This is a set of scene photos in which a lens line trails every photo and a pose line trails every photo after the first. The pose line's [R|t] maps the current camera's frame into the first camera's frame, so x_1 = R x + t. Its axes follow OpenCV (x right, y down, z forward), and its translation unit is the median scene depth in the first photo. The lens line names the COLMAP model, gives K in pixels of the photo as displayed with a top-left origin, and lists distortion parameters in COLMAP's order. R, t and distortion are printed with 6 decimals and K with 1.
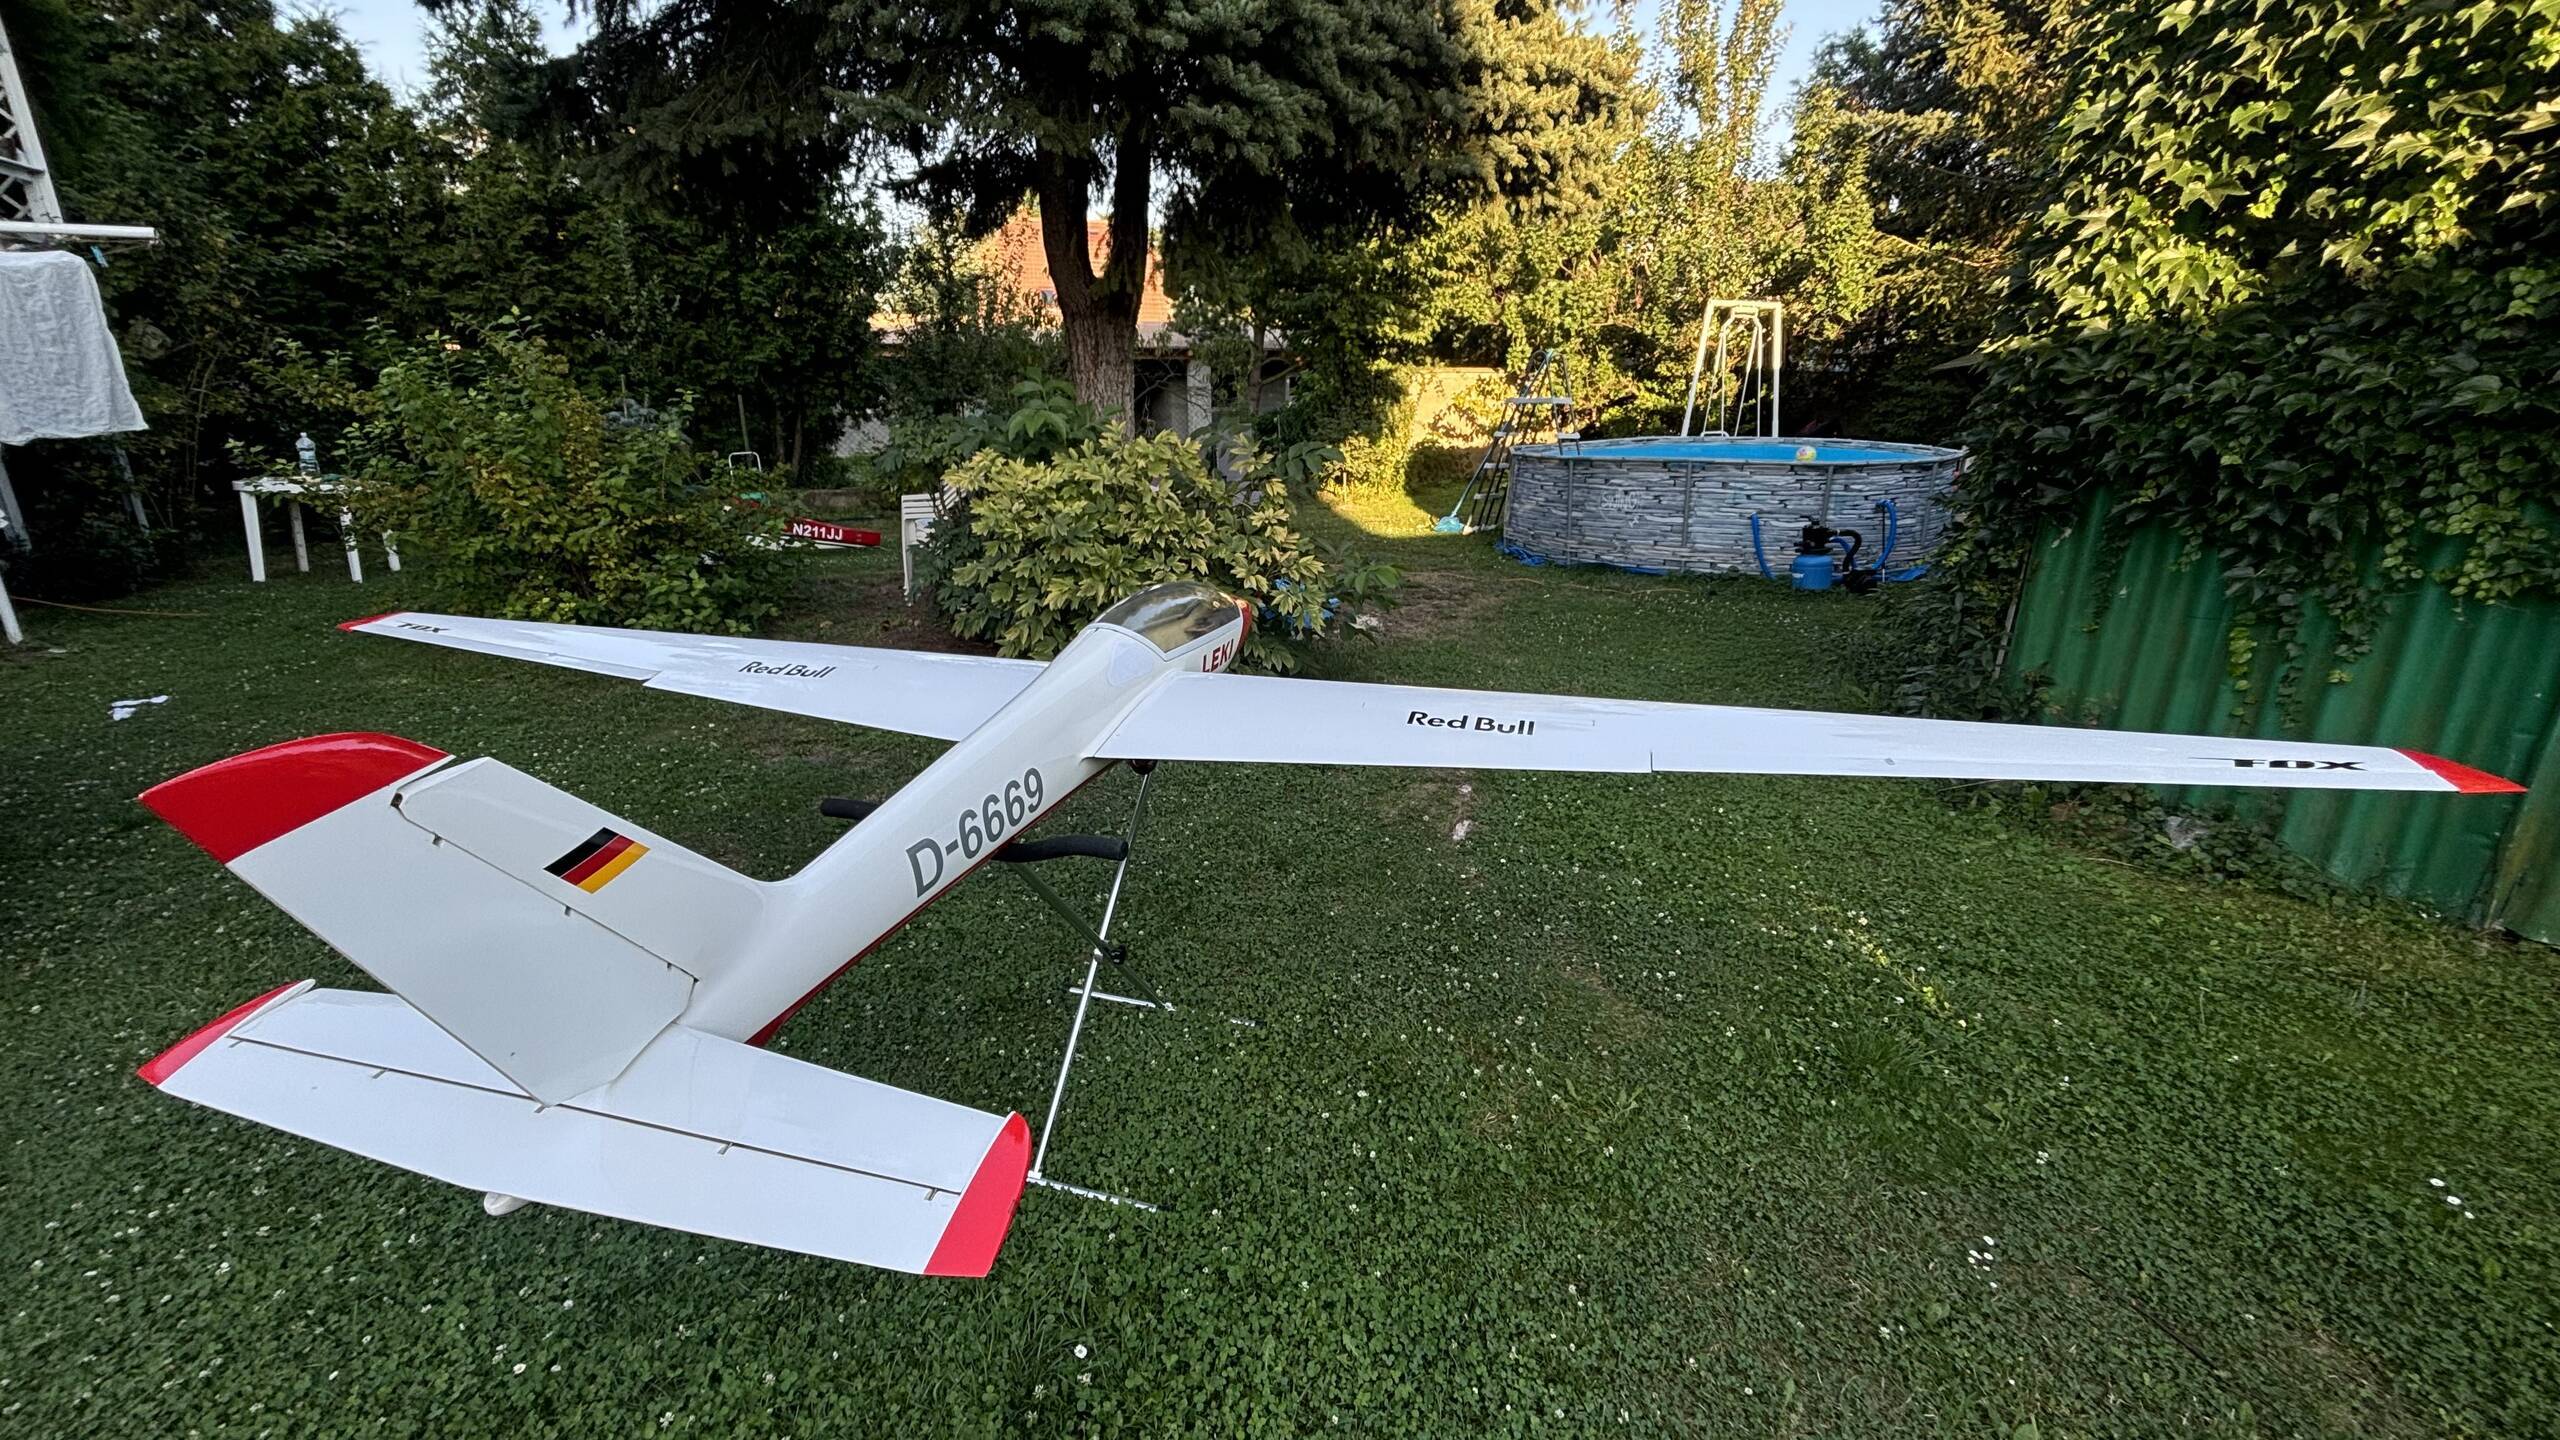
lens RADIAL K [[1024.4, 0, 1263.3], [0, 1024.4, 712.4], [0, 0, 1]] dist [-0.004689, -0.000564]
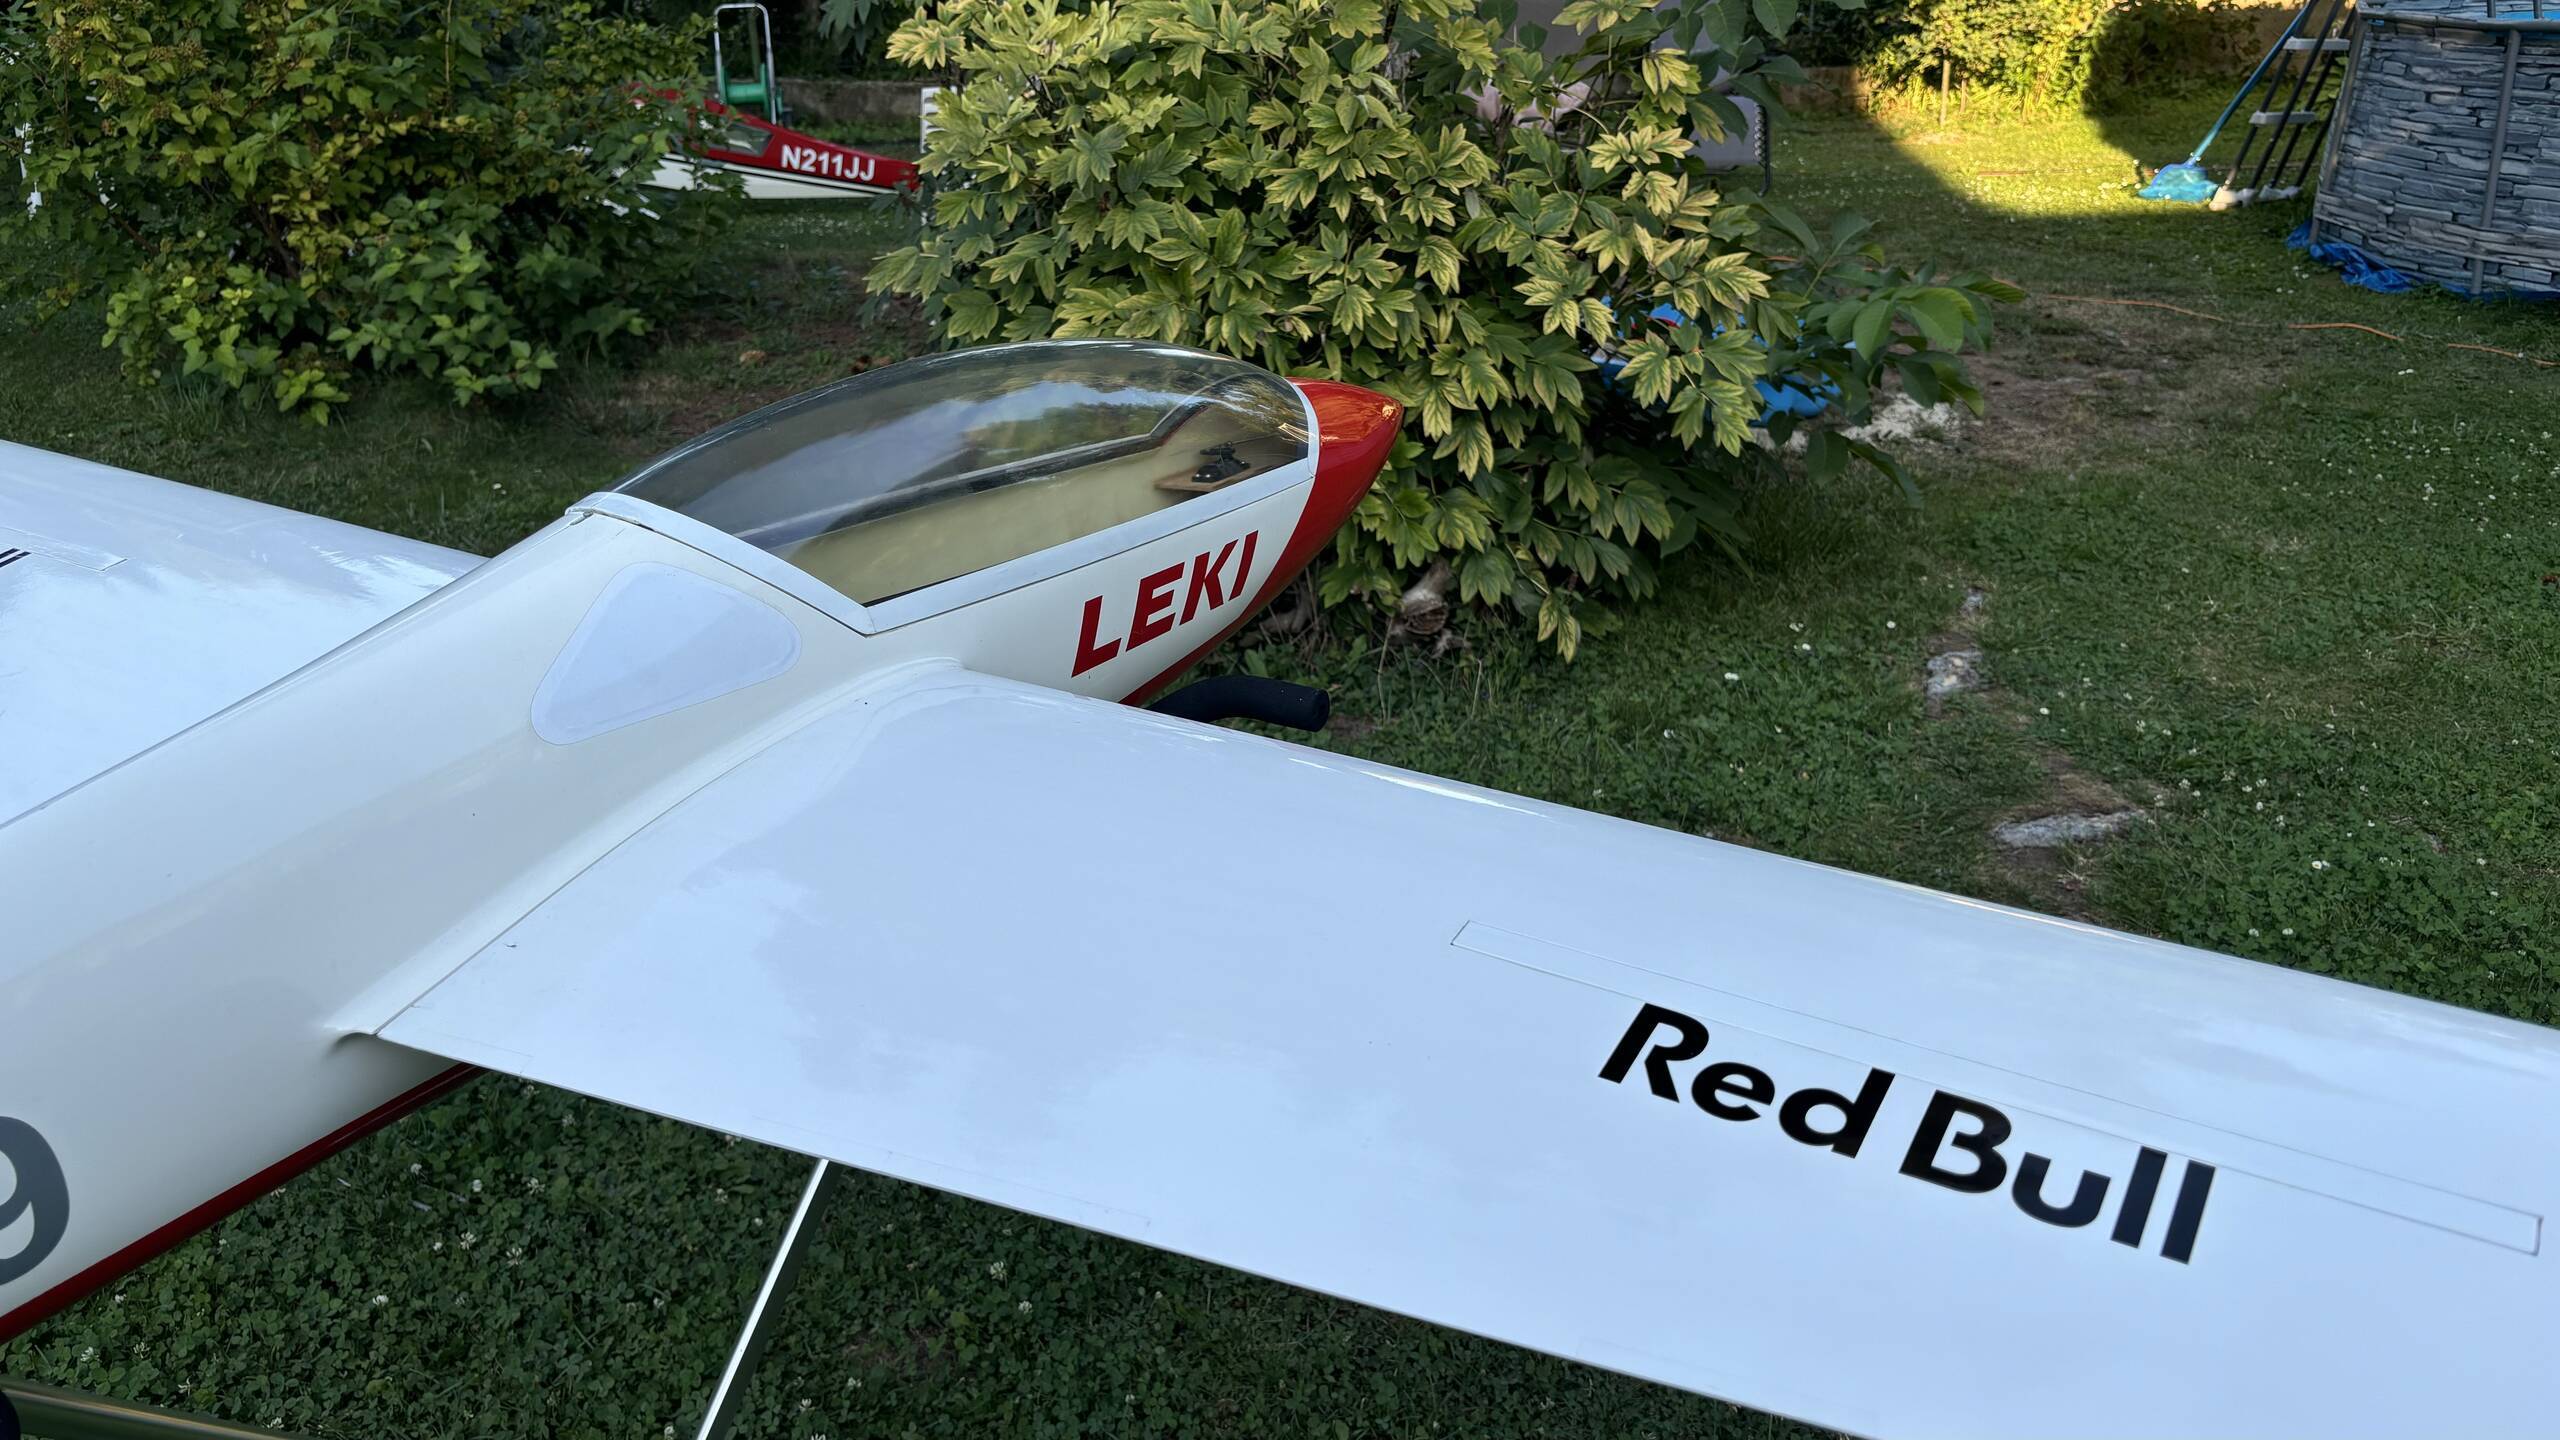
lens RADIAL K [[1958.8, 0, 1275.8], [0, 1958.8, 716.6], [0, 0, 1]] dist [0.013726, -0.019593]
pose [[0.968343, 0.092766, -0.231747, 0.066543], [-0.071298, 0.992493, 0.099367, -0.041874], [0.239226, -0.079698, 0.967688, 0.235509]]
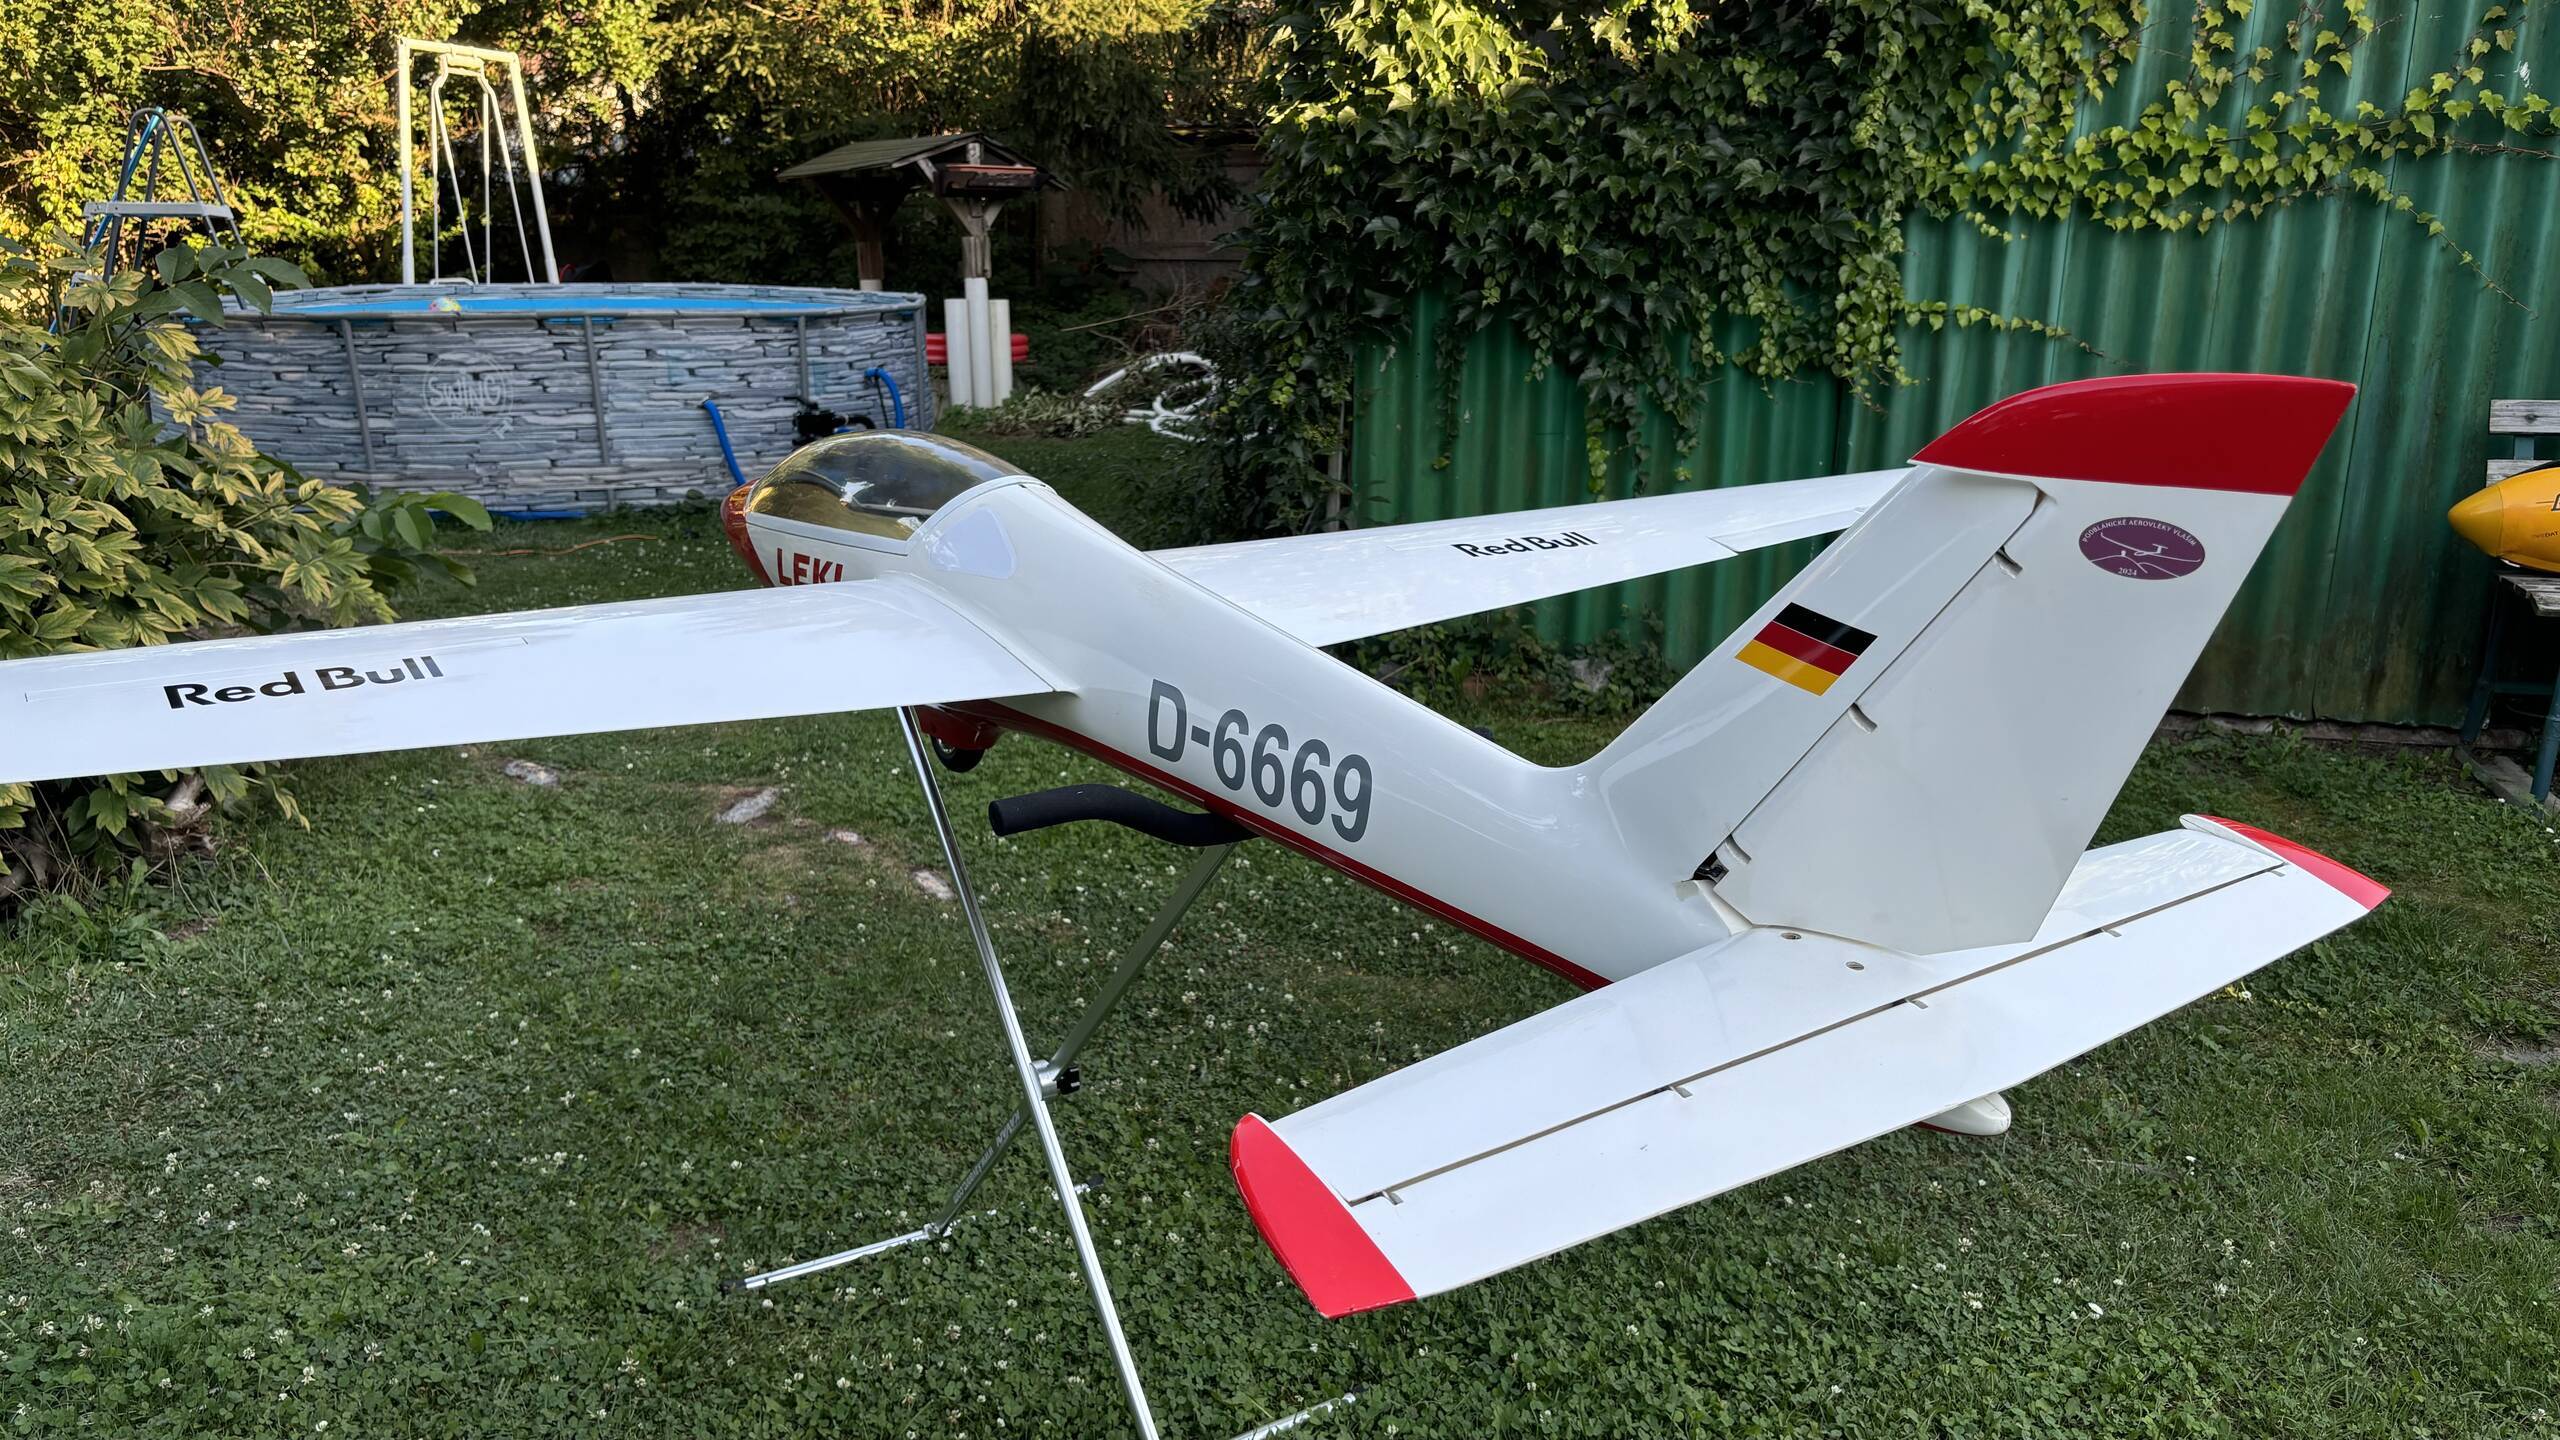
lens RADIAL K [[1958.8, 0, 1278.9], [0, 1958.8, 731.5], [0, 0, 1]] dist [0.013726, -0.019593]
pose [[0.605450, -0.180913, 0.775049, -0.417244], [0.223344, 0.973313, 0.052721, 0.012344], [-0.763903, 0.141182, 0.629698, 0.108854]]
